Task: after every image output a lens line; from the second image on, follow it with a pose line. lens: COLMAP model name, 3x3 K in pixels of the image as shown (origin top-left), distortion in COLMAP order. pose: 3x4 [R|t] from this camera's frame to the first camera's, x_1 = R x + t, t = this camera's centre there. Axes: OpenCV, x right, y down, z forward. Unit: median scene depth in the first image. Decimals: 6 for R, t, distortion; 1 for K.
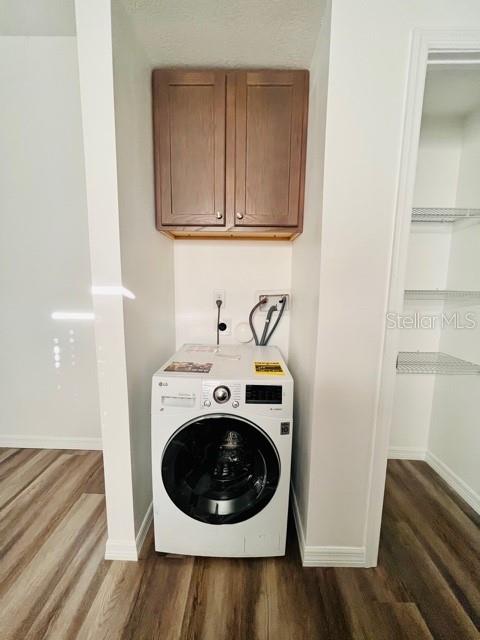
lens RADIAL K [[258.6, 0, 241.9], [0, 258.6, 315.6], [0, 0, 1]] dist [-0.003108, -0.000407]
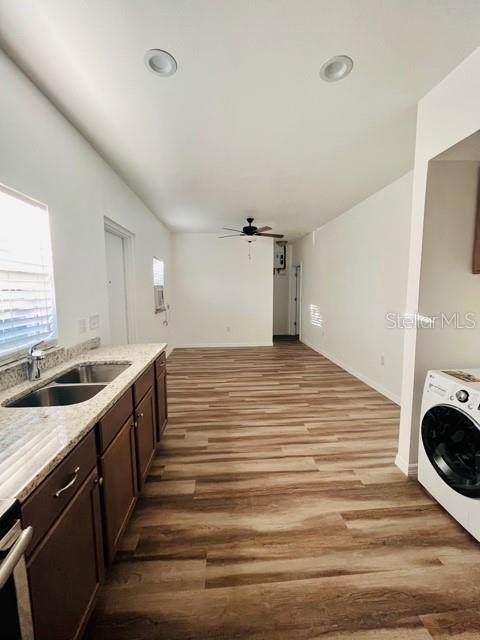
lens RADIAL K [[258.6, 0, 241.9], [0, 258.6, 315.6], [0, 0, 1]] dist [-0.003108, -0.000407]
pose [[0.094256, 0.087709, -0.991677, 1.045559], [-0.122239, 0.989594, 0.075907, -0.082700], [0.988015, 0.114067, 0.103997, -0.355146]]
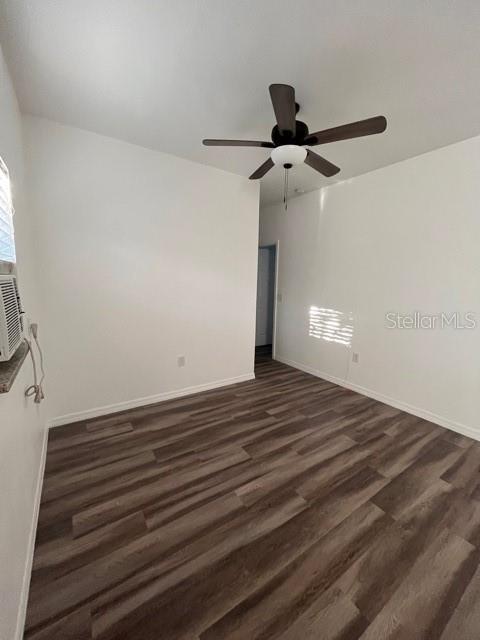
lens RADIAL K [[258.6, 0, 241.9], [0, 258.6, 315.6], [0, 0, 1]] dist [-0.003108, -0.000407]
pose [[0.569772, 0.112614, -0.814051, -1.826395], [-0.119738, 0.991372, 0.053337, -0.038500], [0.813033, 0.067083, 0.578340, -1.089598]]
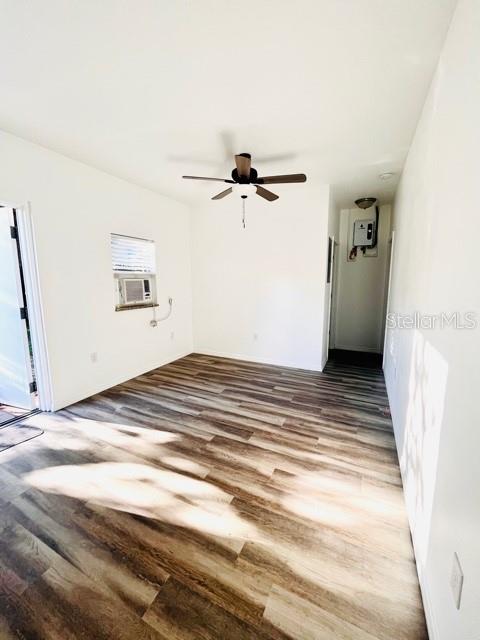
lens RADIAL K [[258.6, 0, 241.9], [0, 258.6, 315.6], [0, 0, 1]] dist [-0.003108, -0.000407]
pose [[-0.421232, 0.113877, -0.899775, -0.860504], [-0.122018, 0.975951, 0.180641, -0.312566], [0.898708, 0.185880, -0.397207, 1.200151]]
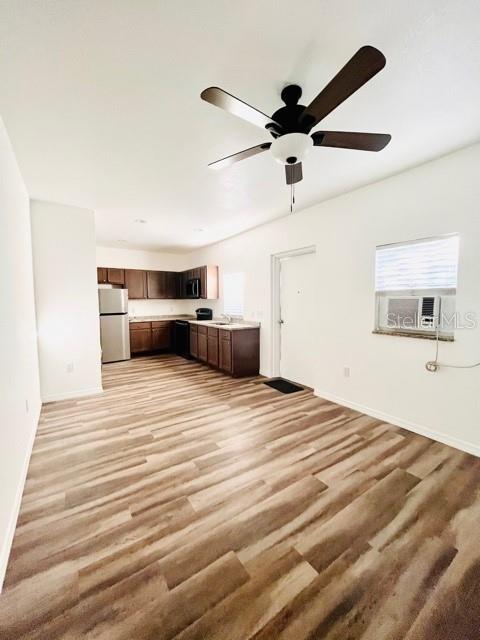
lens RADIAL K [[258.6, 0, 241.9], [0, 258.6, 315.6], [0, 0, 1]] dist [-0.003108, -0.000407]
pose [[-0.578730, -0.062406, 0.813128, -4.189628], [0.105217, 0.983021, 0.150332, -0.356254], [-0.808704, 0.172556, -0.562337, 1.234769]]
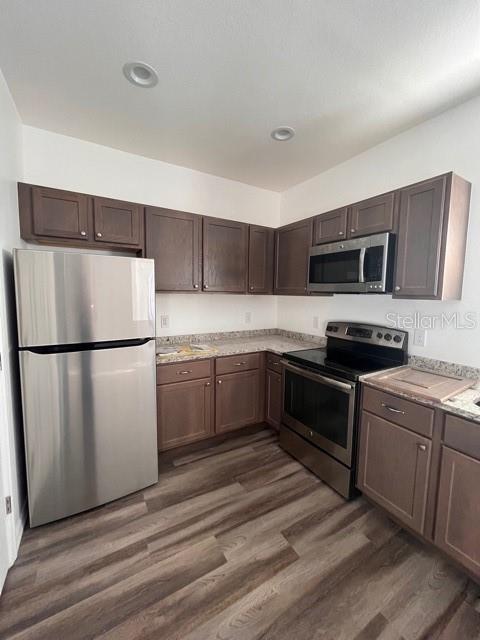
lens RADIAL K [[255.5, 0, 239.7], [0, 255.5, 314.8], [0, 0, 1]] dist [-0.001981, -0.000188]
pose [[-0.520107, -0.095237, 0.848775, -0.336969], [0.089042, 0.982303, 0.164782, -0.227056], [-0.849447, 0.161280, -0.502422, 0.493884]]
